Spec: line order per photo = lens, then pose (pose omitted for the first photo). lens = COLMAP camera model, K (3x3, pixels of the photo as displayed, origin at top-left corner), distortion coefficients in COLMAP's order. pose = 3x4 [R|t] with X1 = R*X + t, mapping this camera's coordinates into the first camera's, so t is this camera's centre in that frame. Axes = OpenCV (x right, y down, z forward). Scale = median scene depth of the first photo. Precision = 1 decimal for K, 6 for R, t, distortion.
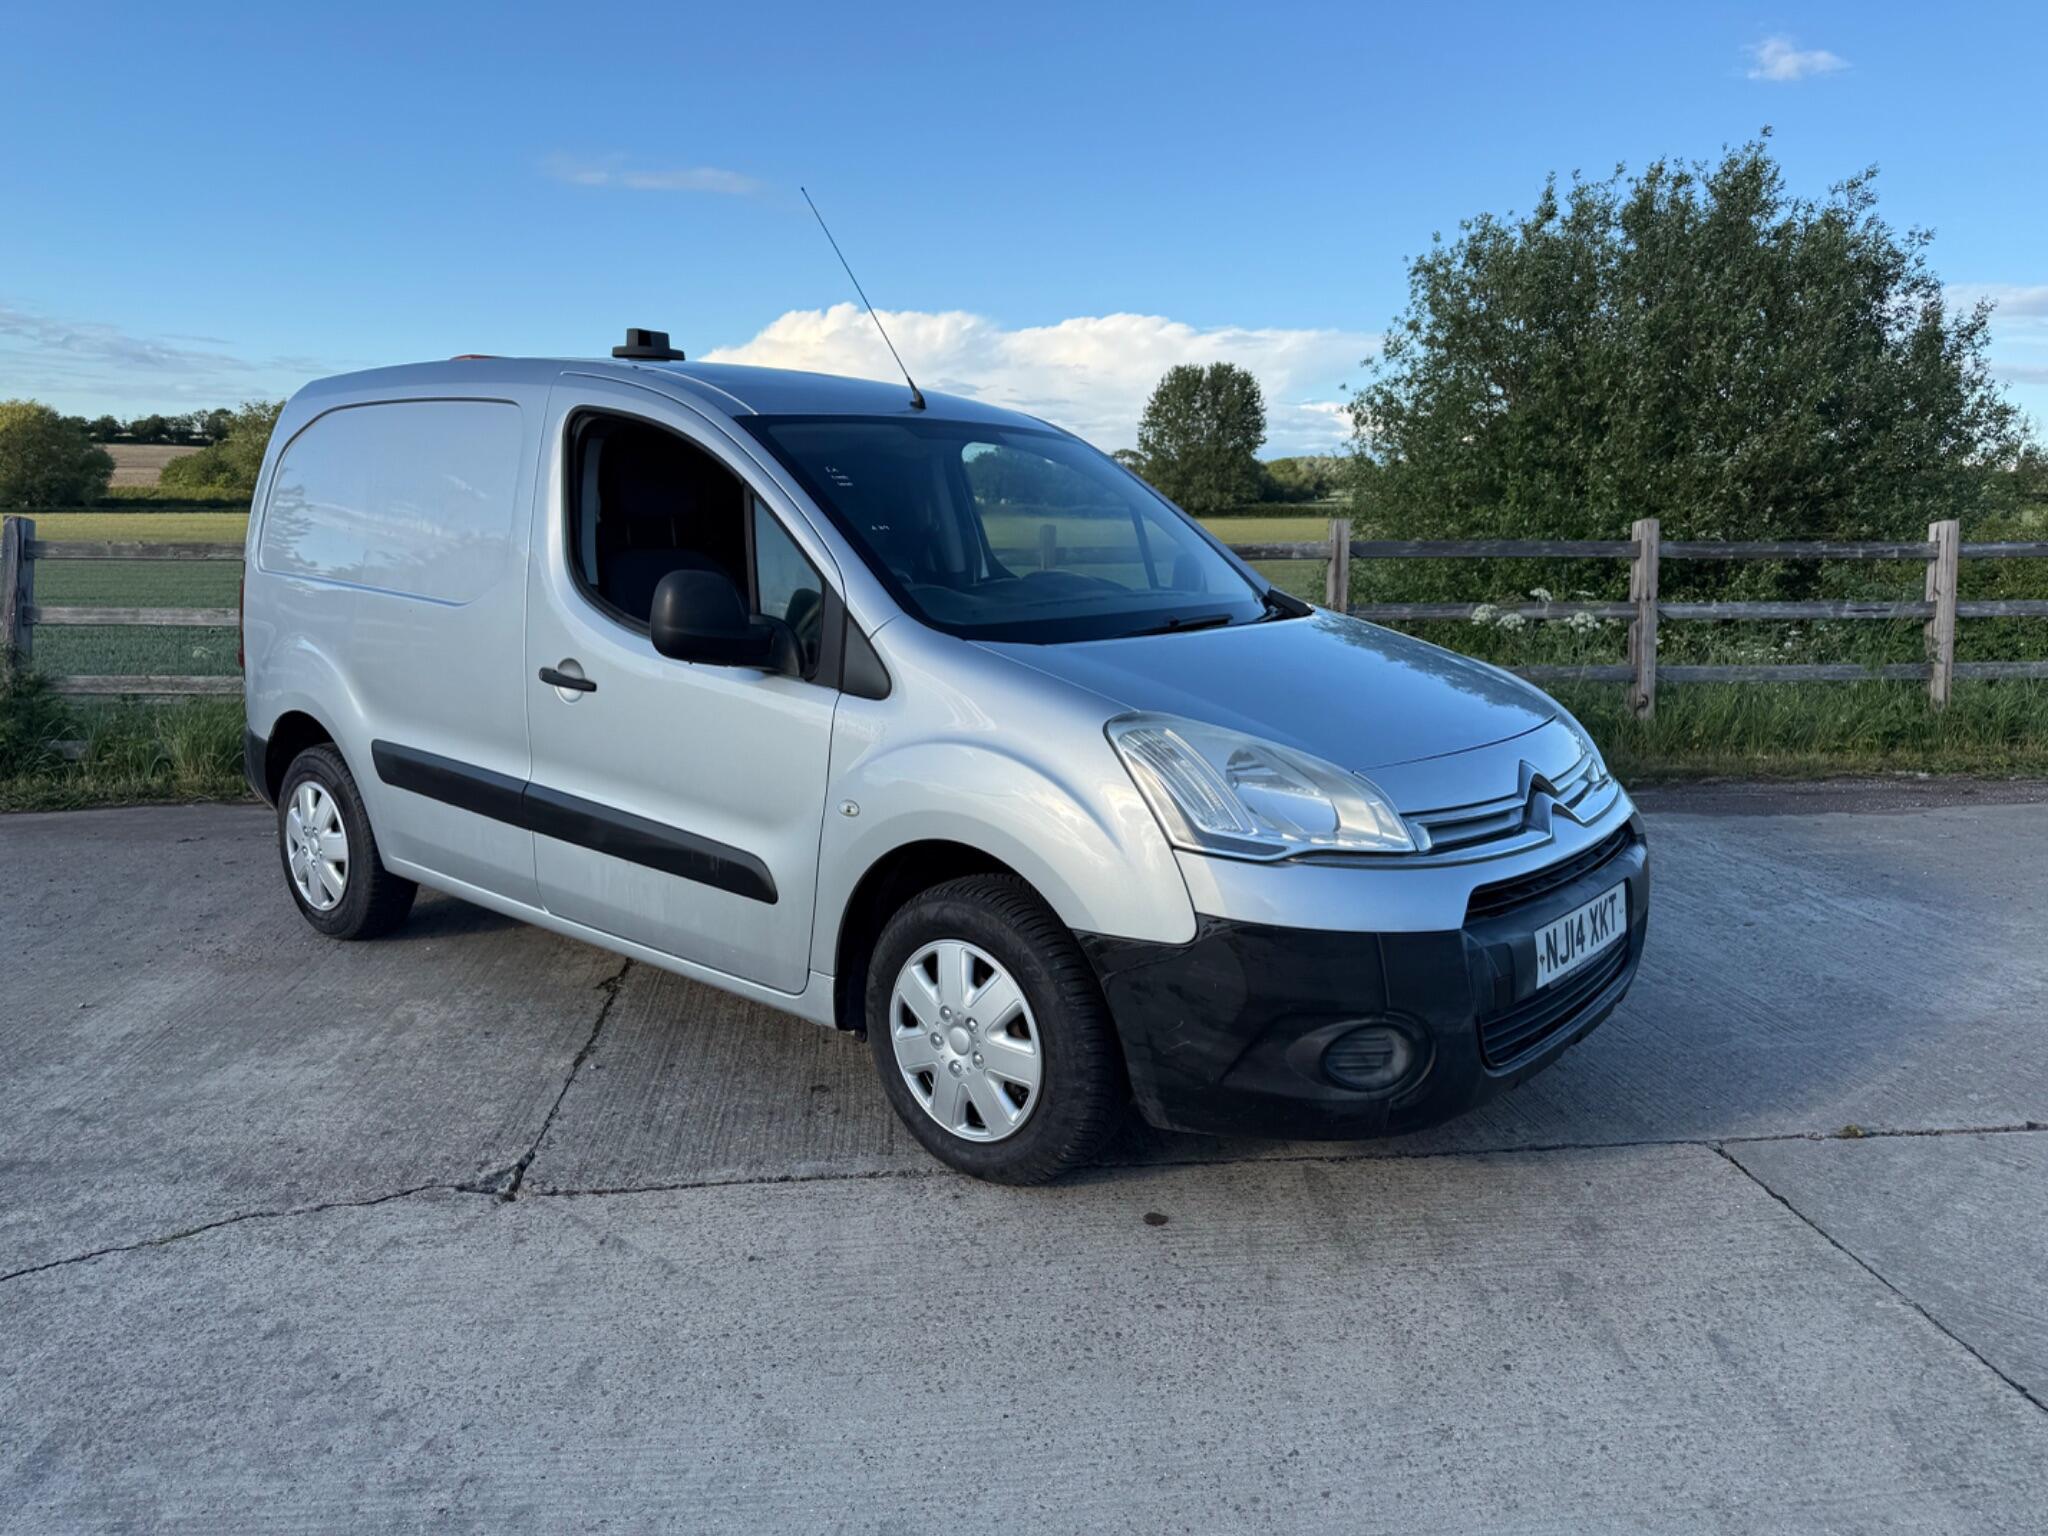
lens RADIAL K [[1408.5, 0, 1021.2], [0, 1408.5, 753.1], [0, 0, 1]] dist [0.005976, -0.006275]
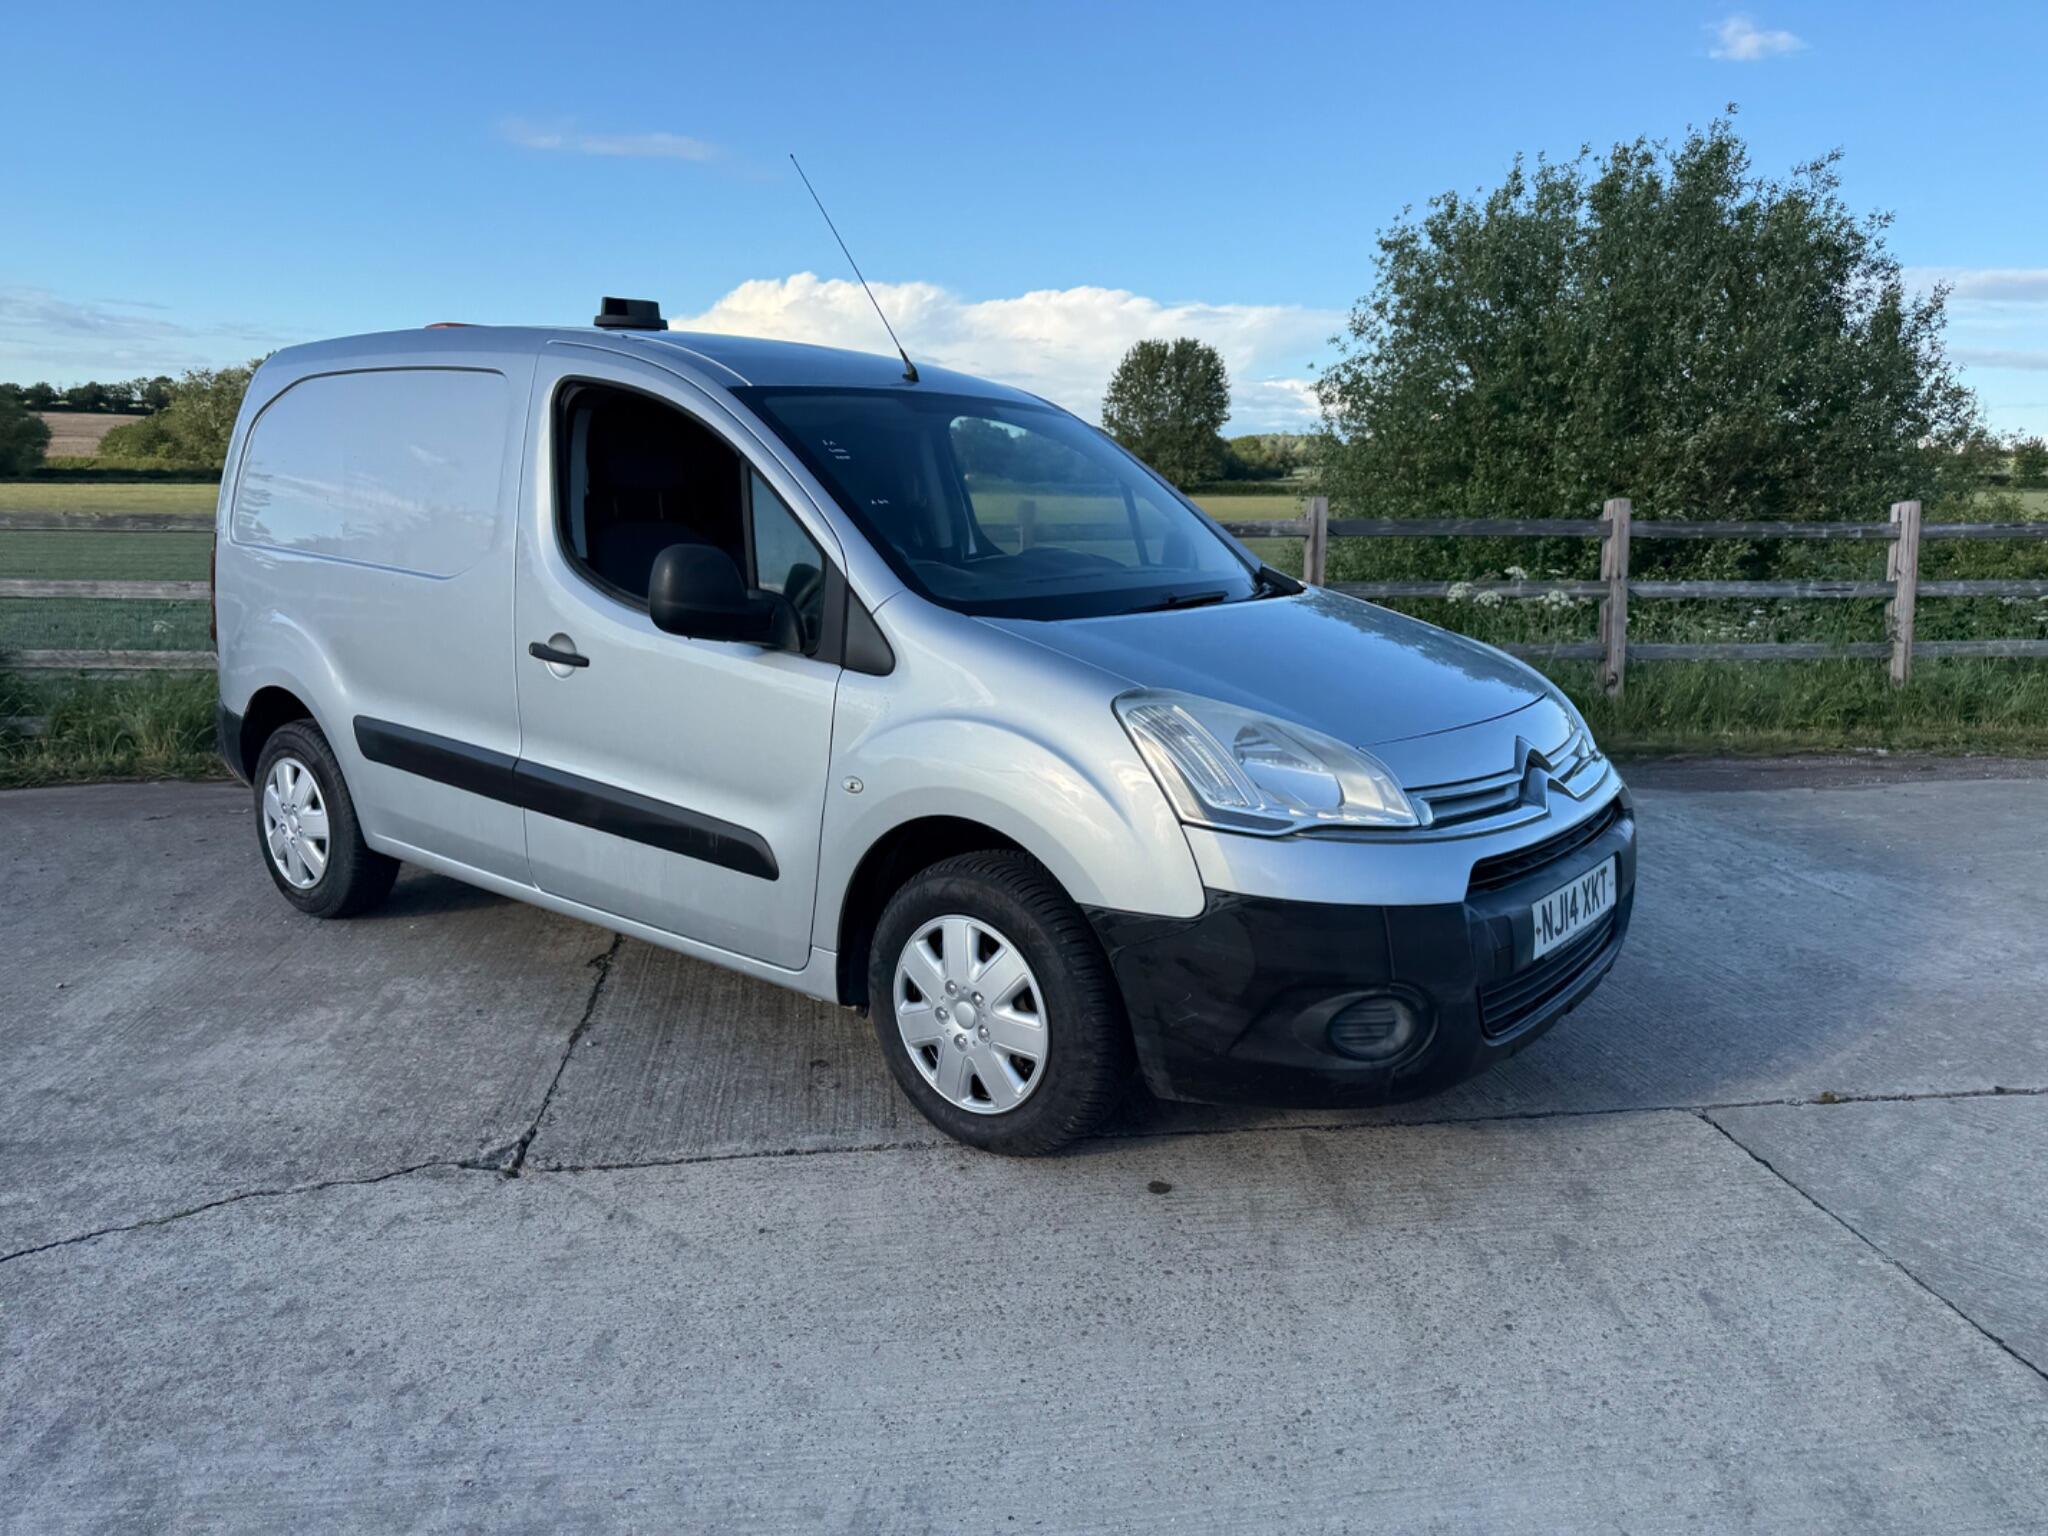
lens RADIAL K [[1408.5, 0, 1029.9], [0, 1408.5, 770.6], [0, 0, 1]] dist [0.005976, -0.006275]
pose [[0.999436, -0.000689, 0.033577, -0.028068], [-0.000269, 0.999593, 0.028515, 0.000967], [-0.033583, -0.028508, 0.999029, -0.001978]]
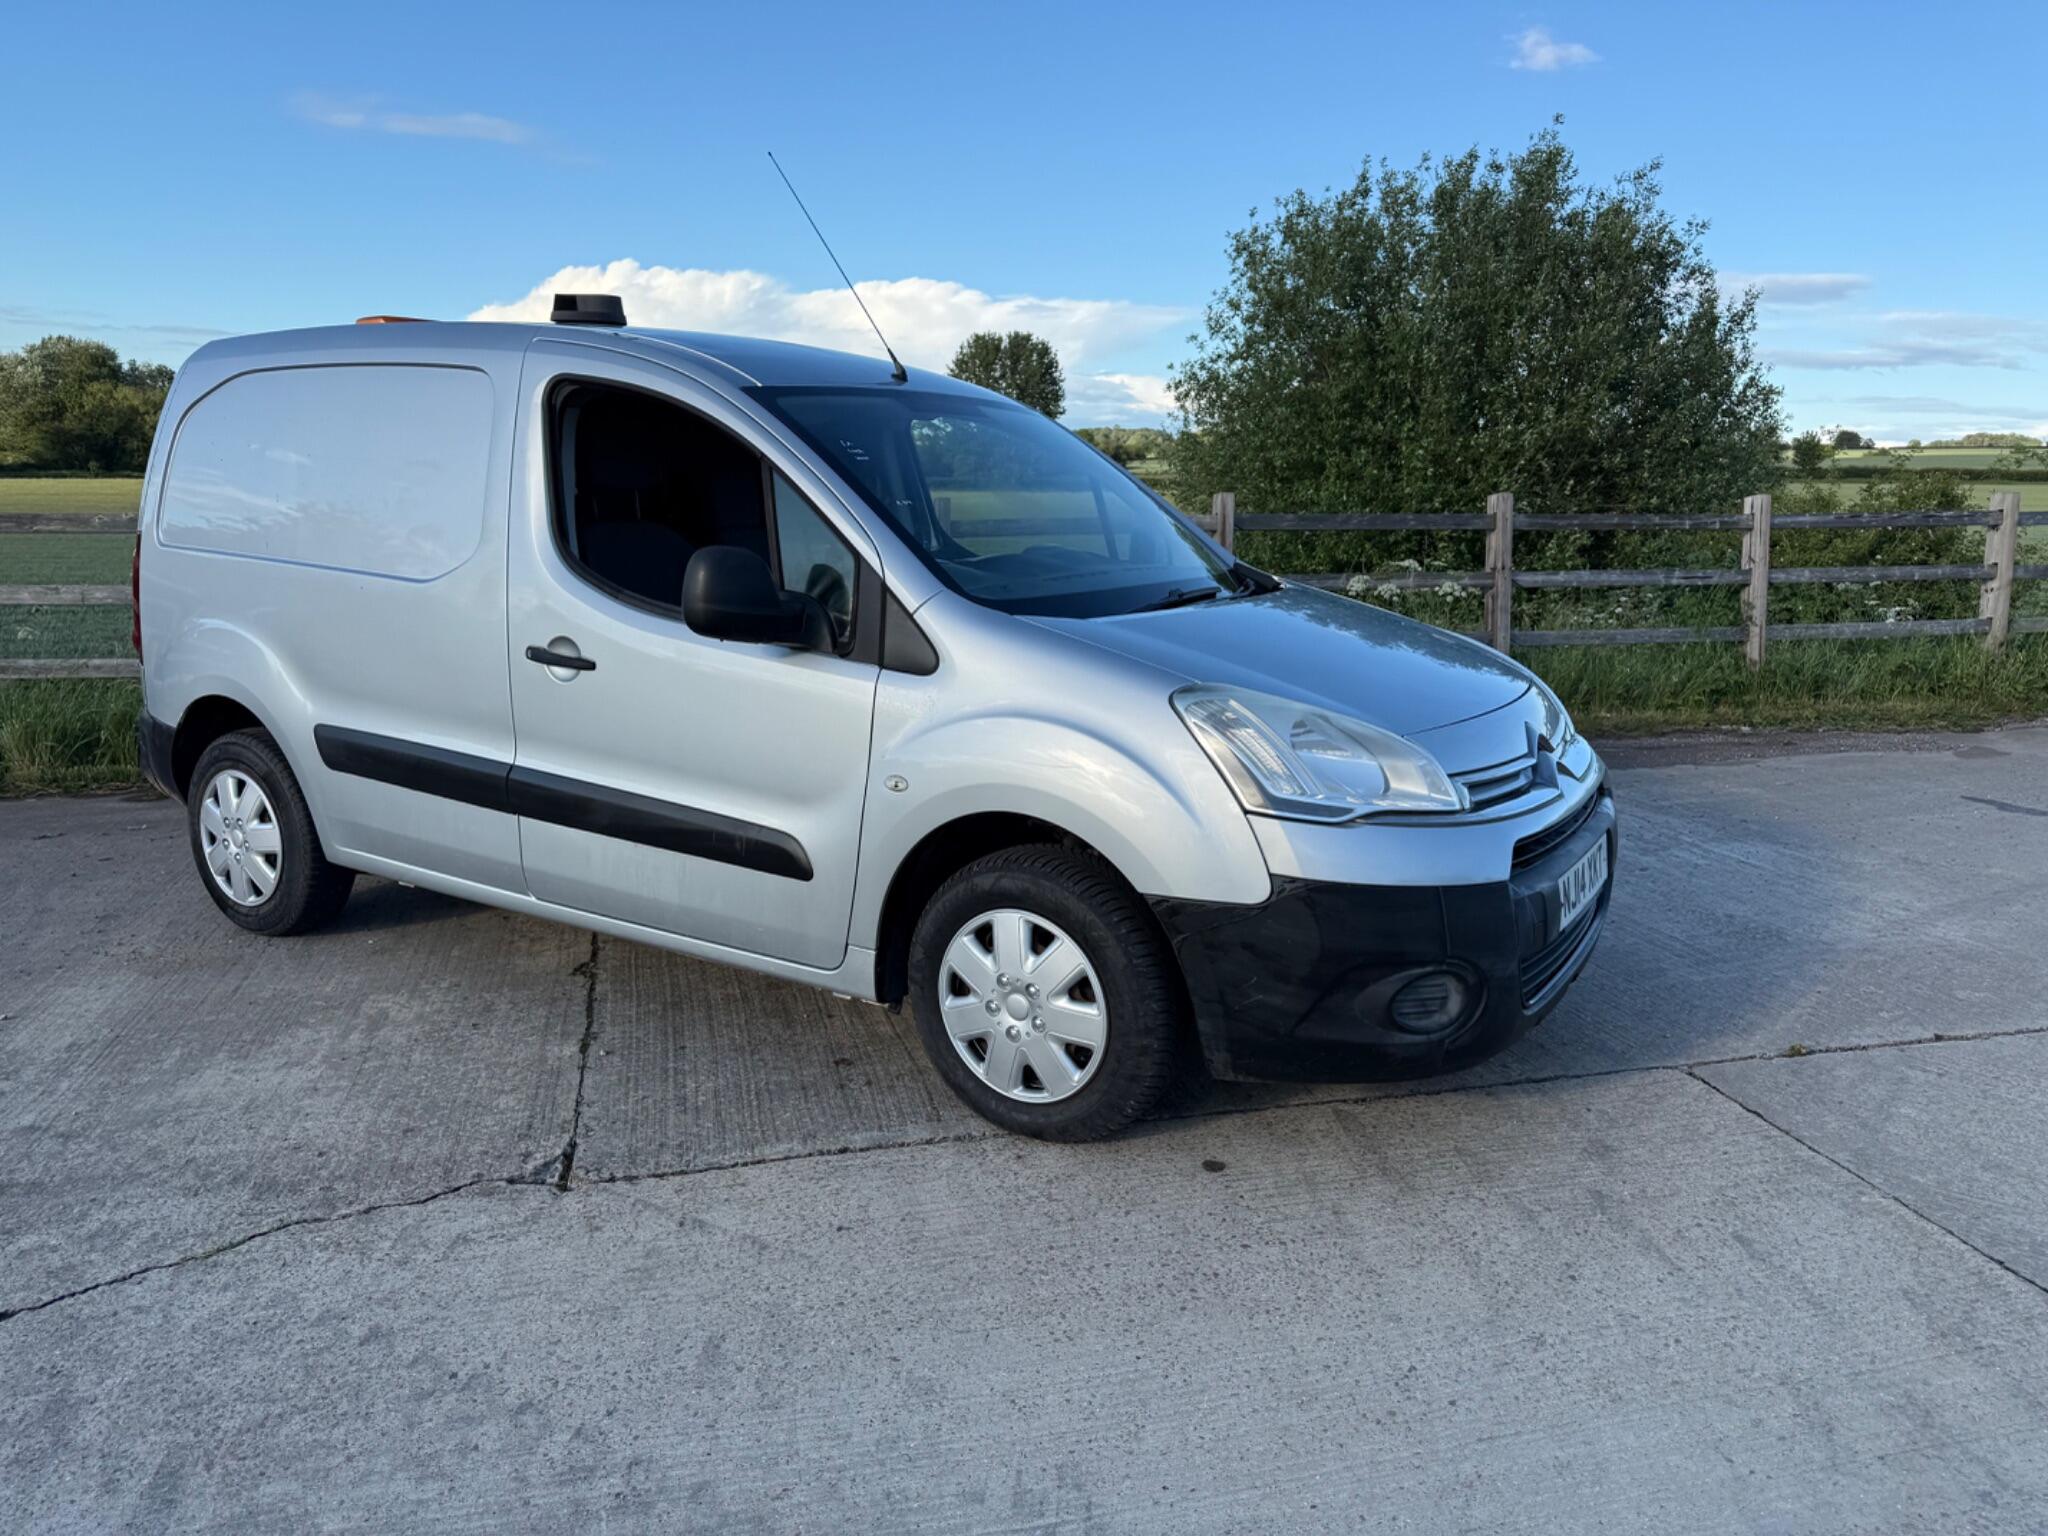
lens RADIAL K [[1408.5, 0, 1013.2], [0, 1408.5, 768.2], [0, 0, 1]] dist [0.005976, -0.006275]
pose [[0.990006, -0.024031, 0.138966, -0.168094], [0.019593, 0.999256, 0.033215, -0.002961], [-0.139661, -0.030161, 0.989740, -0.007408]]
